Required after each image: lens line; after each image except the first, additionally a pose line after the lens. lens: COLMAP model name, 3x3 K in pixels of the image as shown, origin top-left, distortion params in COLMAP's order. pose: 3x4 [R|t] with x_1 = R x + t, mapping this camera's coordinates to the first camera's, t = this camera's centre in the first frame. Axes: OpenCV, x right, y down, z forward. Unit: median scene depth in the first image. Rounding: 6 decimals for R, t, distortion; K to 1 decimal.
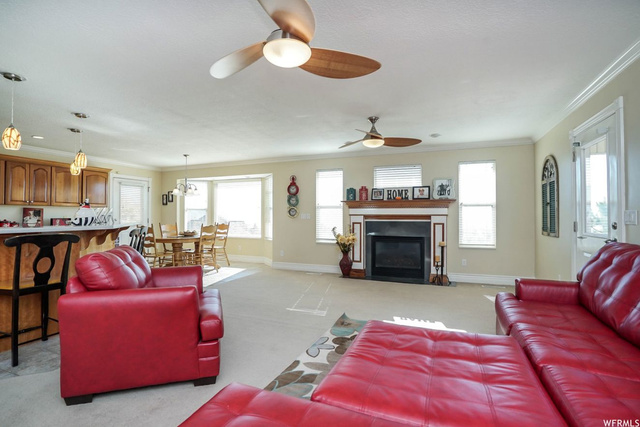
lens RADIAL K [[305.4, 0, 325.3], [0, 305.4, 210.7], [0, 0, 1]] dist [-0.046832, 0.011986]
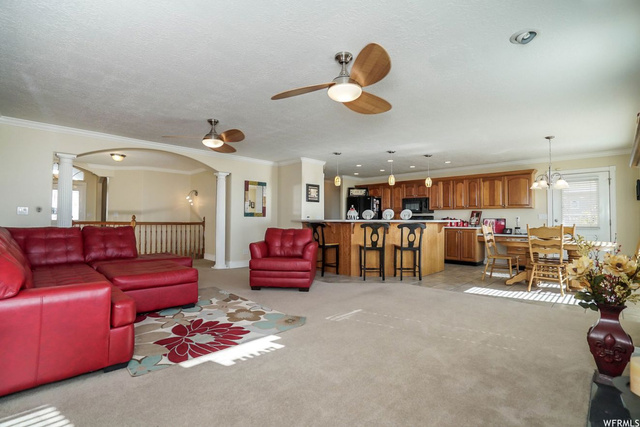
lens RADIAL K [[305.4, 0, 316.7], [0, 305.4, 213.1], [0, 0, 1]] dist [-0.046832, 0.011986]
pose [[-0.398389, -0.024382, -0.916892, 0.538505], [0.011112, 0.999445, -0.031405, 0.034484], [0.917149, -0.022700, -0.397897, 0.849664]]
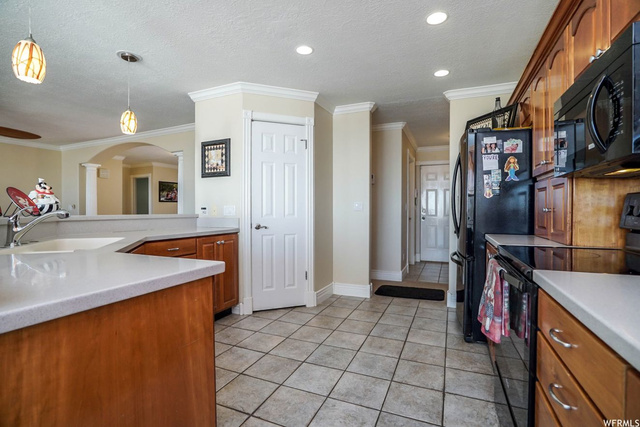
lens RADIAL K [[305.4, 0, 315.0], [0, 305.4, 209.9], [0, 0, 1]] dist [-0.046832, 0.011986]
pose [[-0.998810, -0.011687, 0.047355, -0.811712], [-0.013734, 0.998975, -0.043134, 0.034509], [-0.046803, -0.043733, -0.997946, 0.909453]]
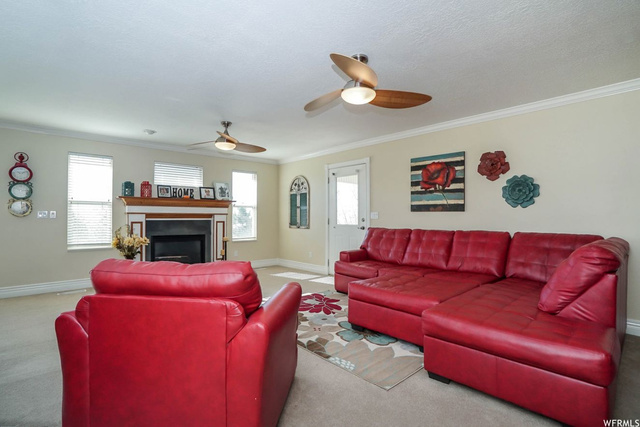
lens RADIAL K [[305.4, 0, 316.7], [0, 305.4, 212.1], [0, 0, 1]] dist [-0.046832, 0.011986]
pose [[0.435776, 0.012106, 0.899974, -0.469154], [-0.019268, 0.999806, -0.004118, 0.004601], [-0.899849, -0.015546, 0.435925, 0.175599]]
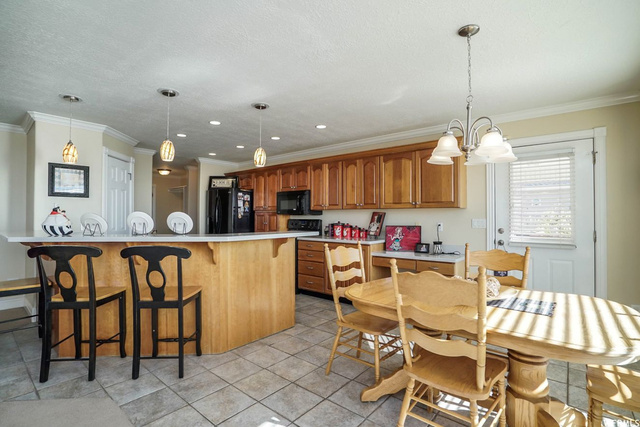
lens RADIAL K [[305.4, 0, 323.1], [0, 305.4, 213.1], [0, 0, 1]] dist [-0.046832, 0.011986]
pose [[-0.311695, -0.013791, -0.950082, -0.146956], [0.016026, 0.999676, -0.019768, 0.007416], [0.950047, -0.021388, -0.311373, 1.076632]]
